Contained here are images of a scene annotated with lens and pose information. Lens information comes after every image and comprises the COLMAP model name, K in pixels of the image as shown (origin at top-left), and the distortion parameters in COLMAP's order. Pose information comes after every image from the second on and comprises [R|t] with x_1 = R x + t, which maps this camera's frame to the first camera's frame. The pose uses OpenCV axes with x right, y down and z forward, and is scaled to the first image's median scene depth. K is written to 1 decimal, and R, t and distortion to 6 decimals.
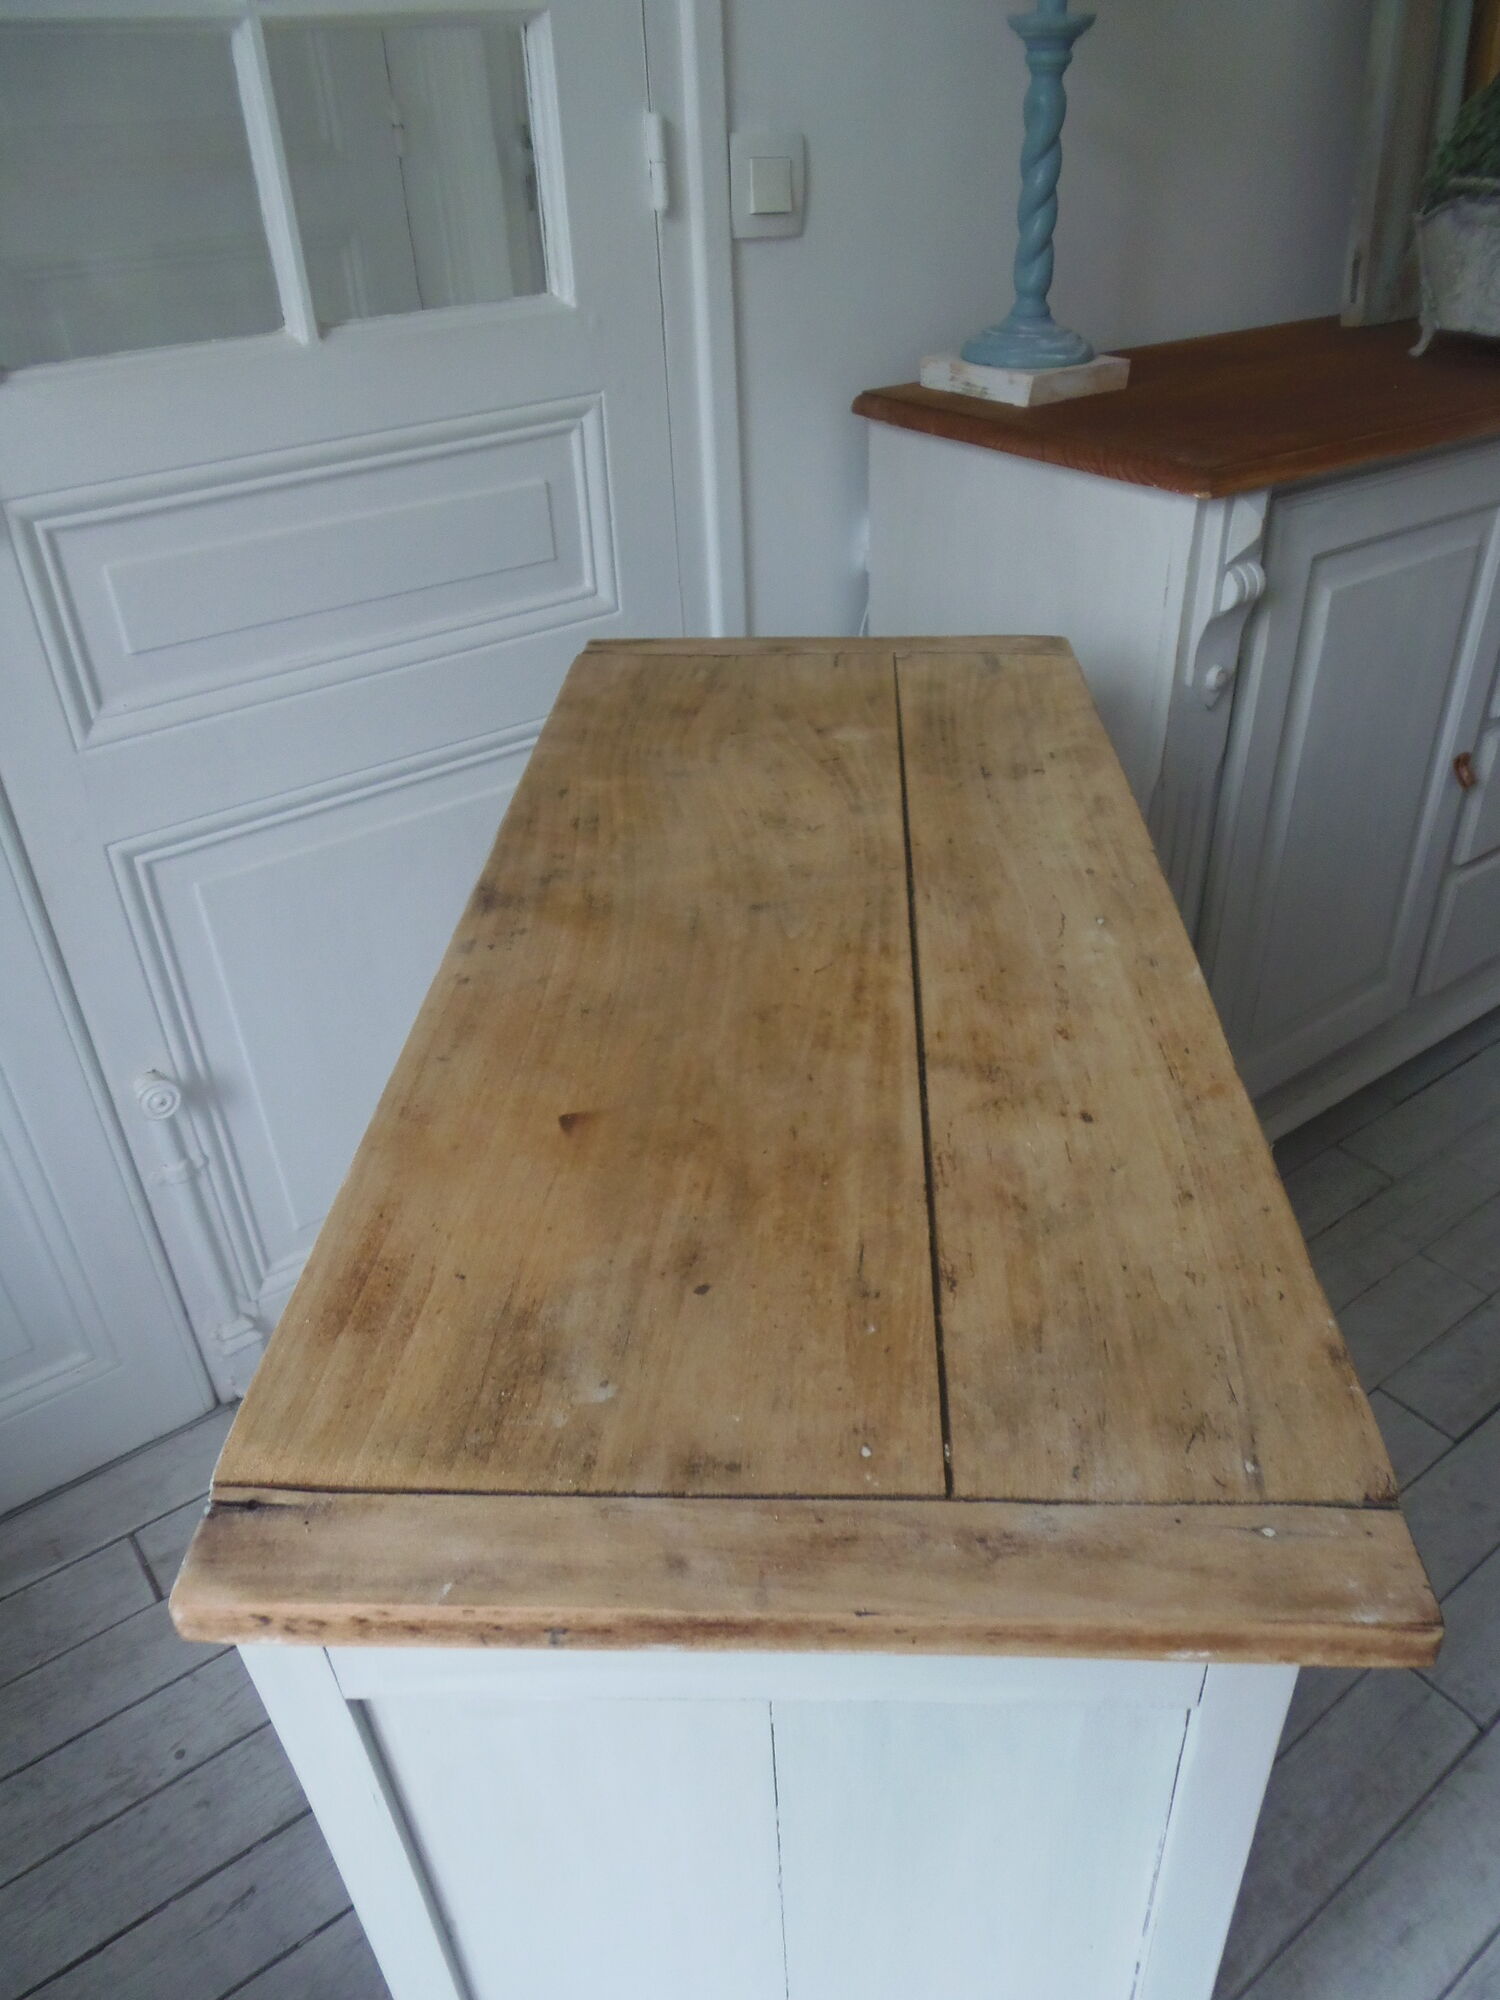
lens RADIAL K [[1497.8, 0, 818.0], [0, 1497.8, 1023.9], [0, 0, 1]] dist [-0.019772, 0.004199]
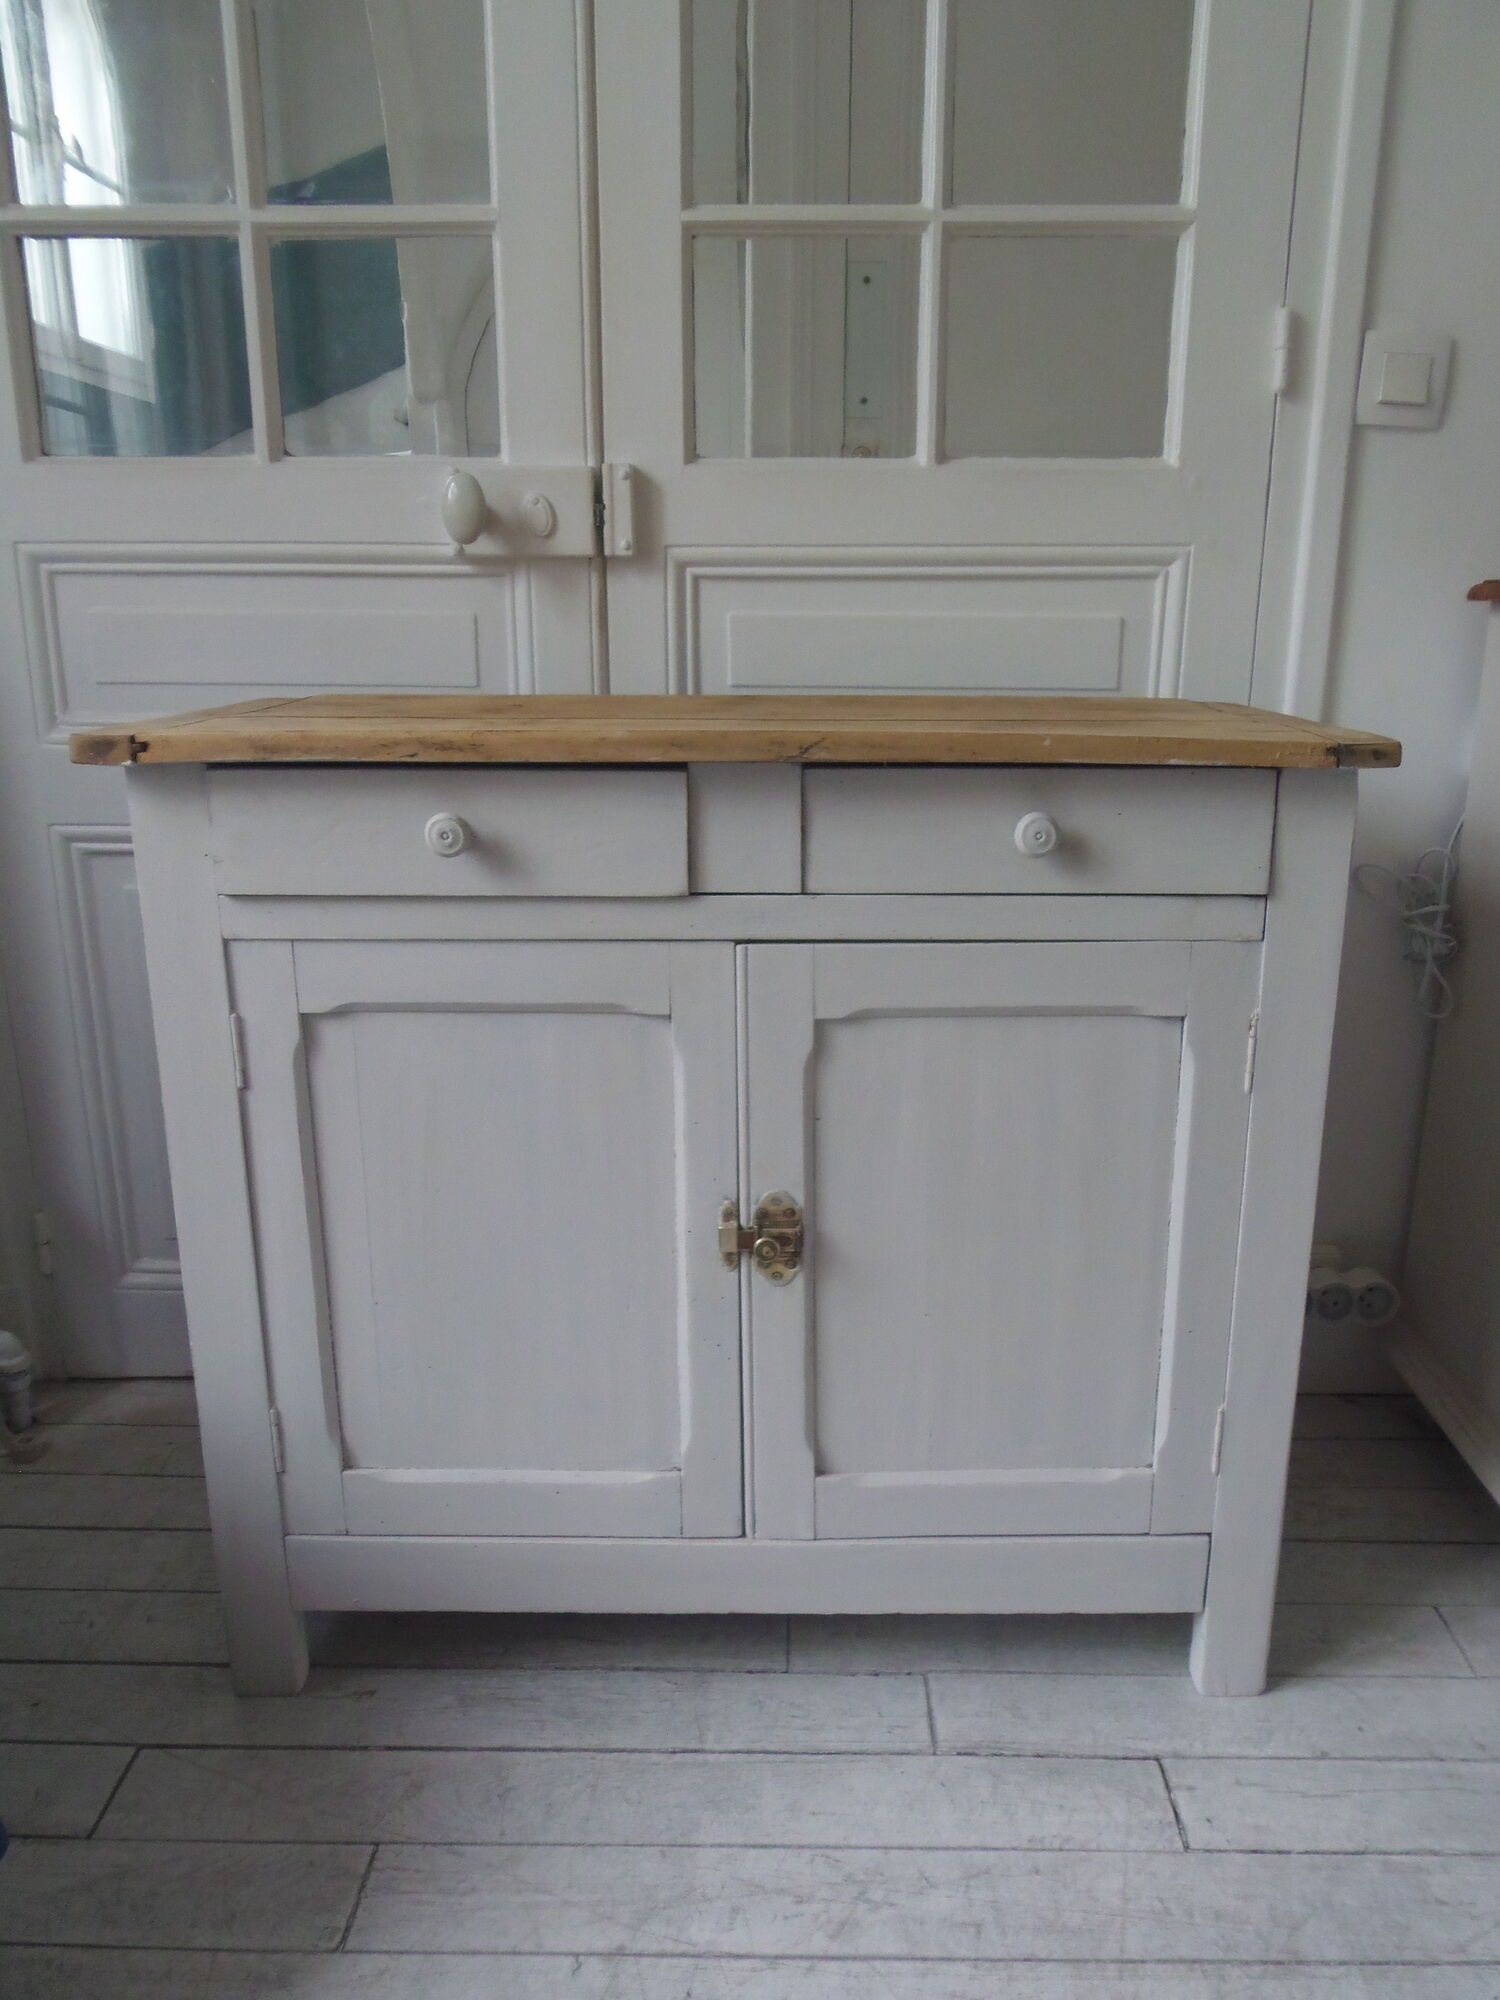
lens RADIAL K [[1497.8, 0, 775.1], [0, 1497.8, 1000.8], [0, 0, 1]] dist [-0.019772, 0.004199]
pose [[0.773540, 0.187796, -0.605284, 0.341698], [-0.369282, 0.909756, -0.189672, 0.197045], [0.515041, 0.370239, 0.773082, 0.125510]]
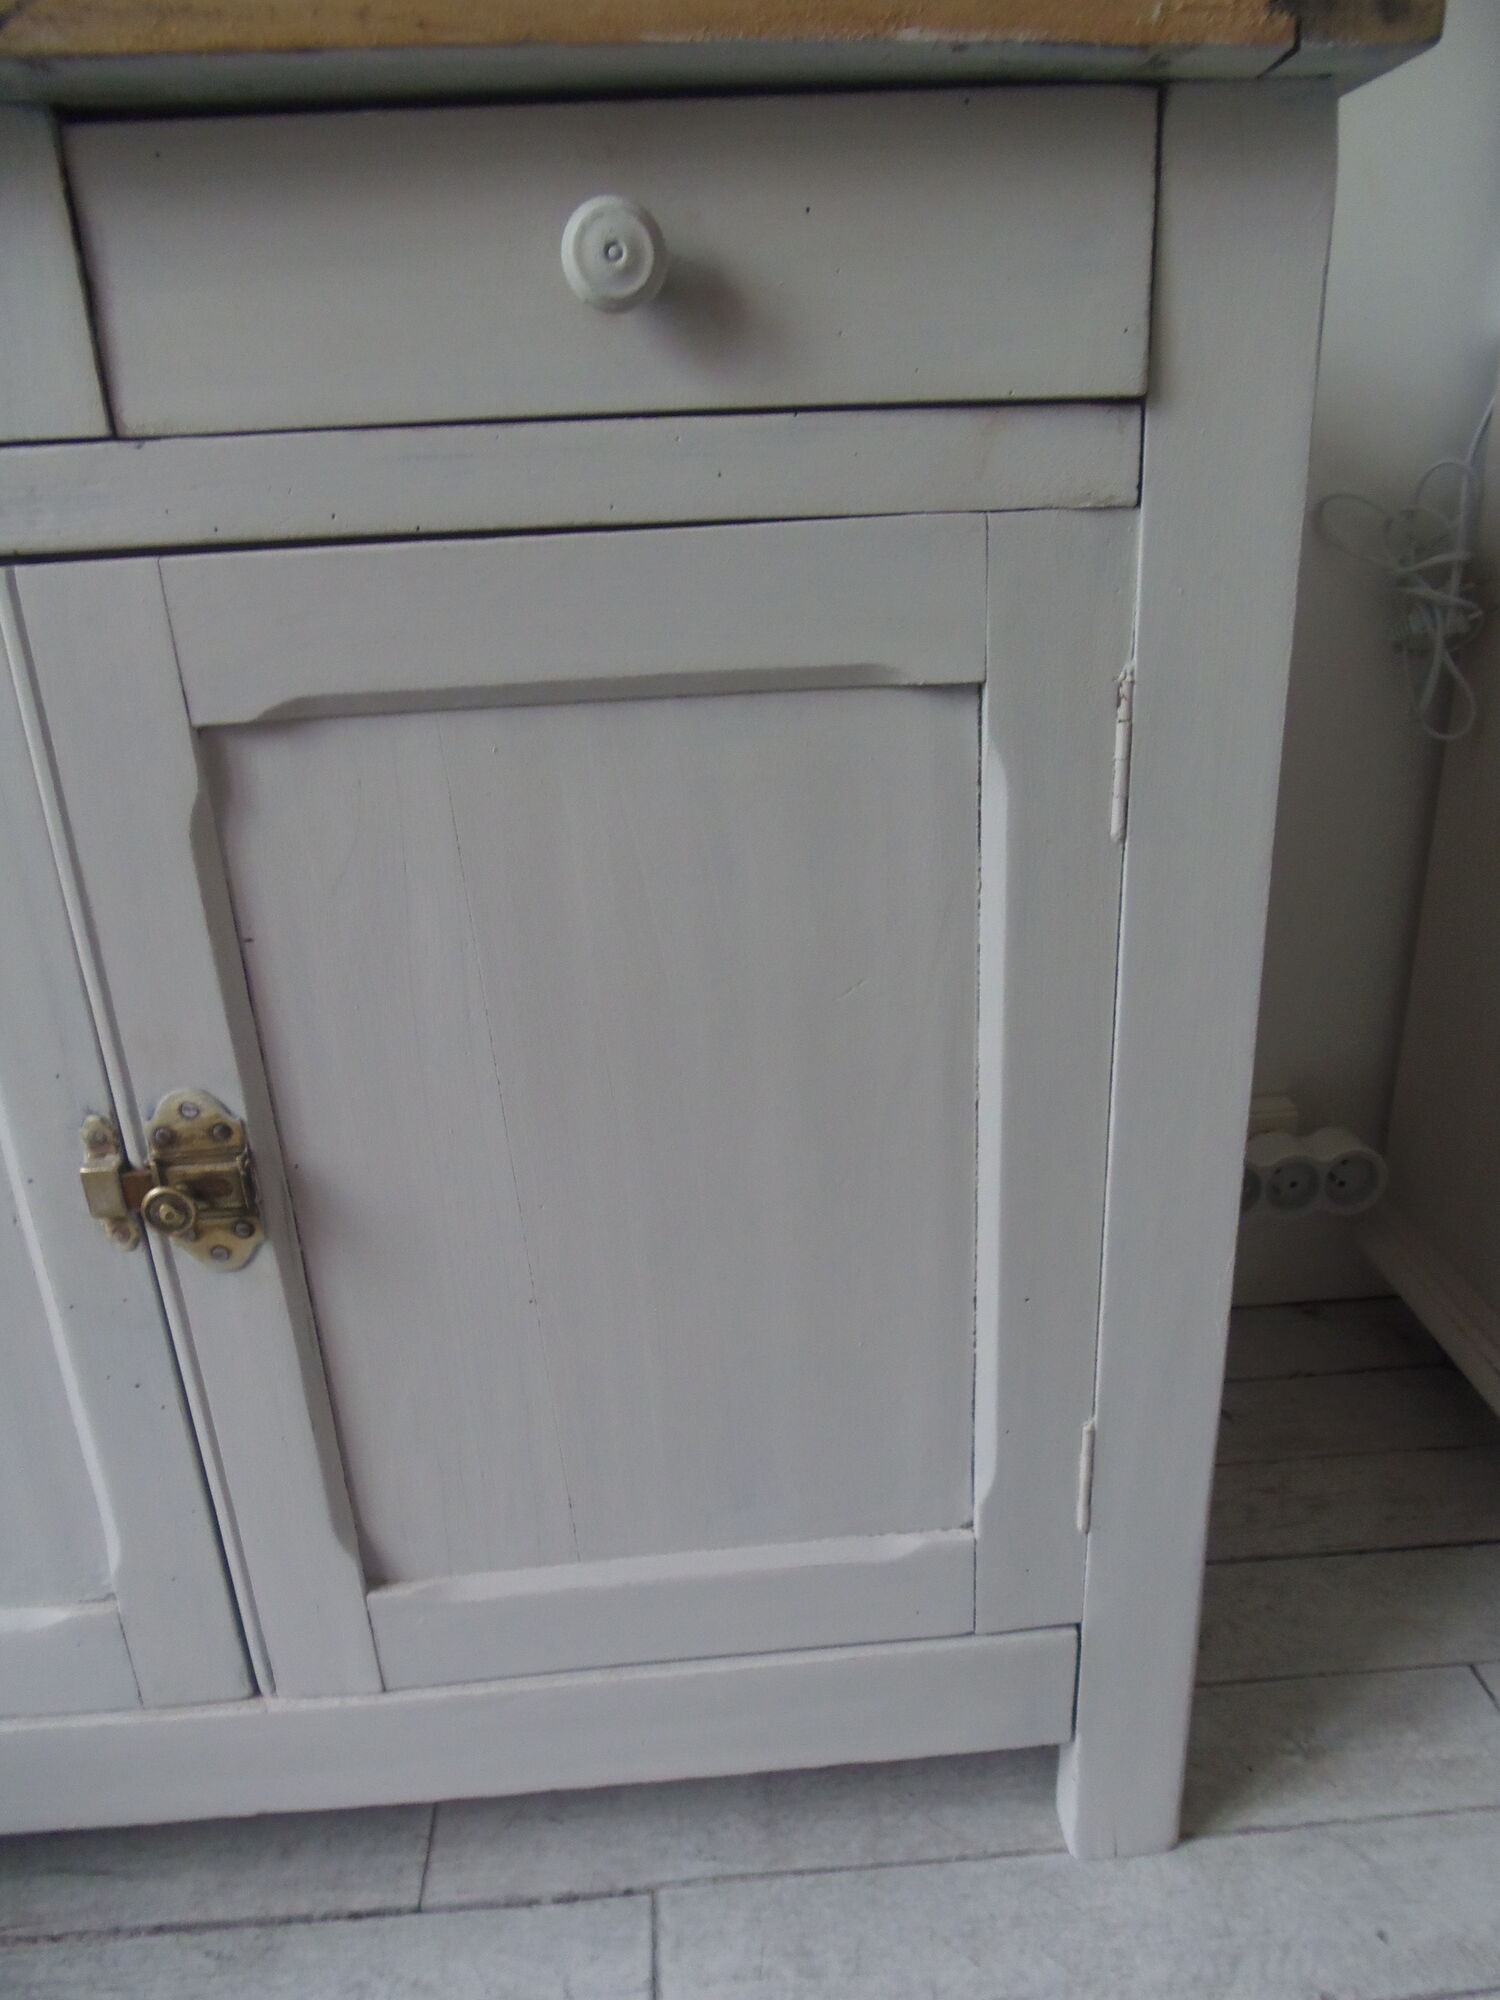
lens RADIAL K [[1497.8, 0, 783.9], [0, 1497.8, 1007.8], [0, 0, 1]] dist [-0.019772, 0.004199]
pose [[0.823381, 0.201876, -0.530367, 0.192110], [-0.299801, 0.948262, -0.104493, 0.102051], [0.481832, 0.245043, 0.841304, 0.536172]]
